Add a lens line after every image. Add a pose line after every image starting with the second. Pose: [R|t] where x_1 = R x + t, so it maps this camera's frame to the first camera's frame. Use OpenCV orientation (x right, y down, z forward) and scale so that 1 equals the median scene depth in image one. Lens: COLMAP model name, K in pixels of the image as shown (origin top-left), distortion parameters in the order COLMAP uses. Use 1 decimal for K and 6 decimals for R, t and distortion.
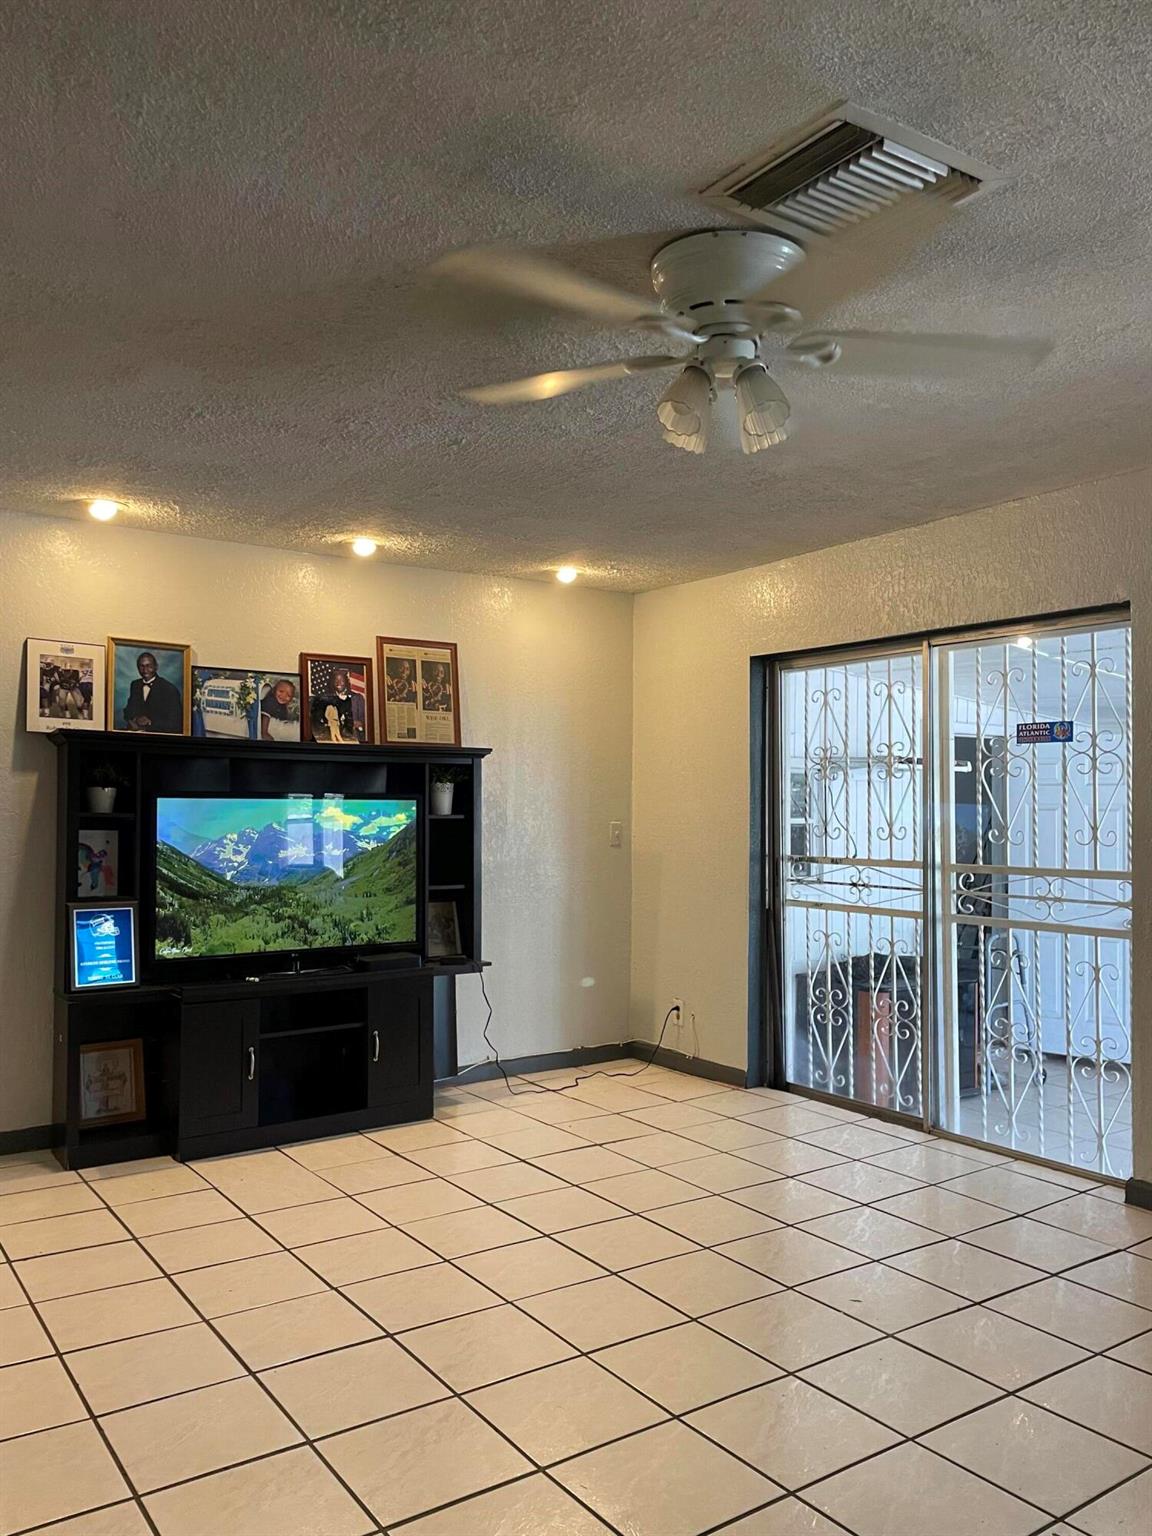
lens RADIAL K [[1169.4, 0, 576.9], [0, 1169.4, 773.3], [0, 0, 1]] dist [0.107431, -0.149905]
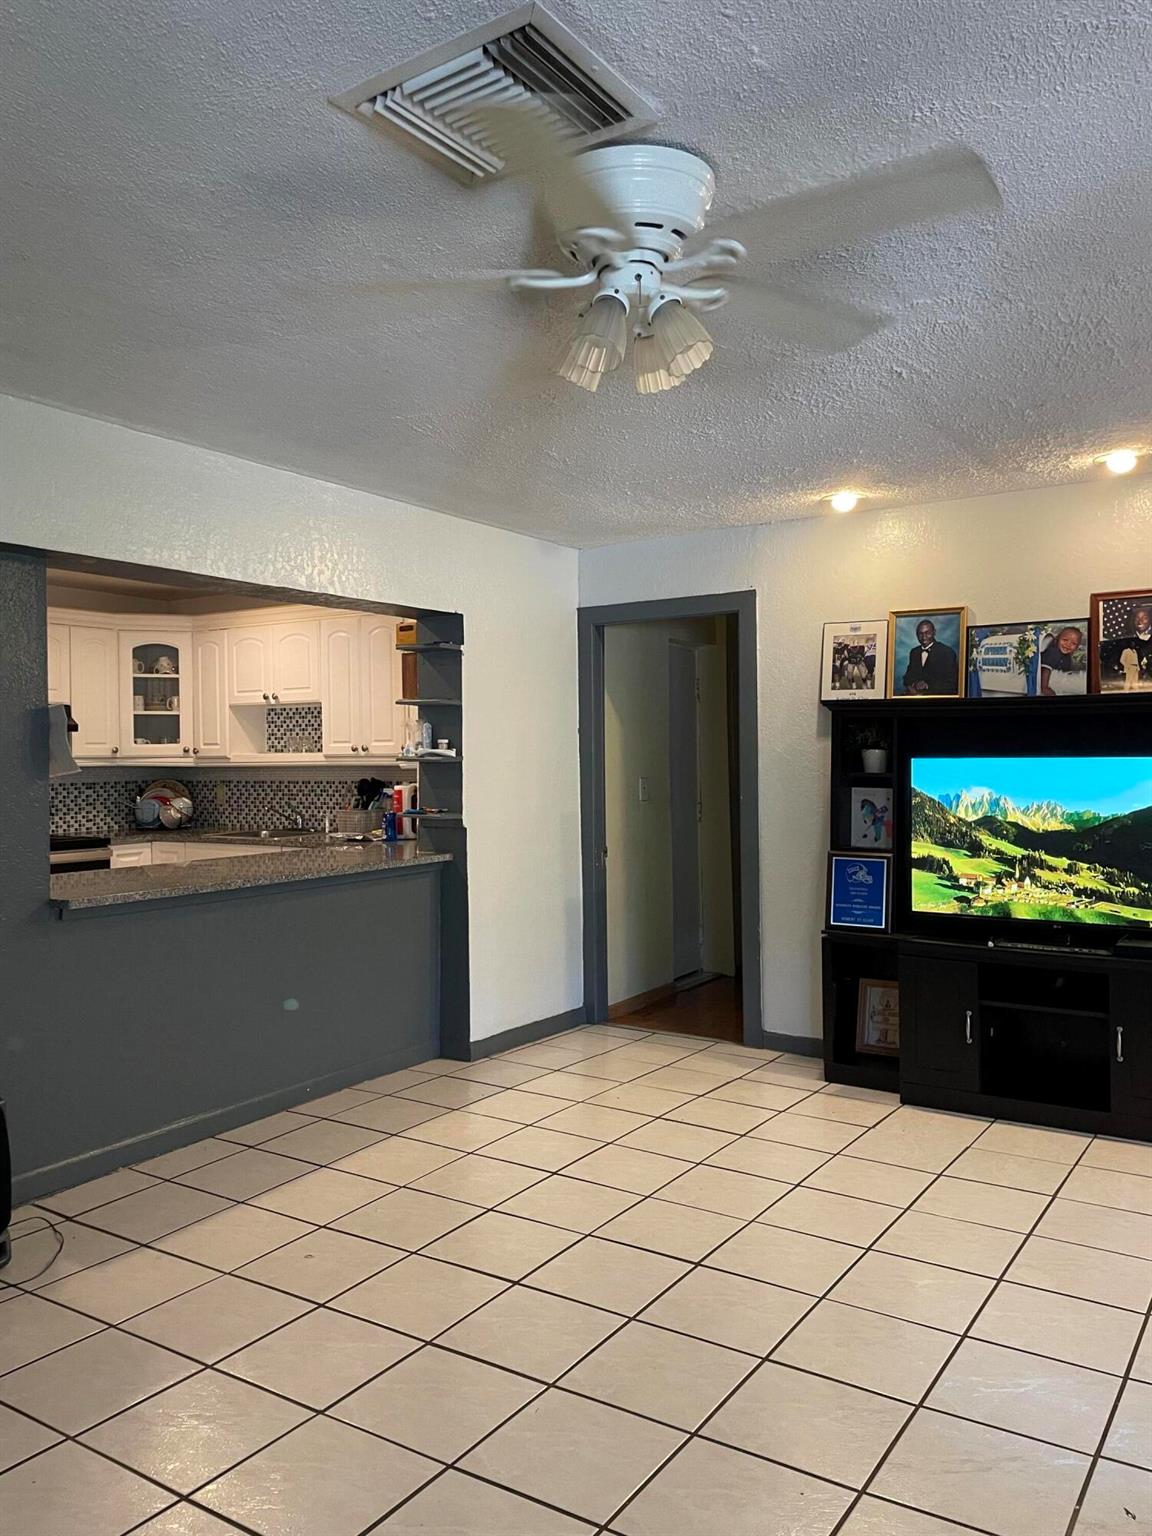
lens RADIAL K [[1156.1, 0, 577.7], [0, 1156.1, 763.8], [0, 0, 1]] dist [0.097605, -0.141830]
pose [[0.372284, -0.006766, -0.928094, 0.482142], [0.034134, 0.999397, 0.006406, 0.008311], [0.927491, -0.034064, 0.372290, 0.324597]]
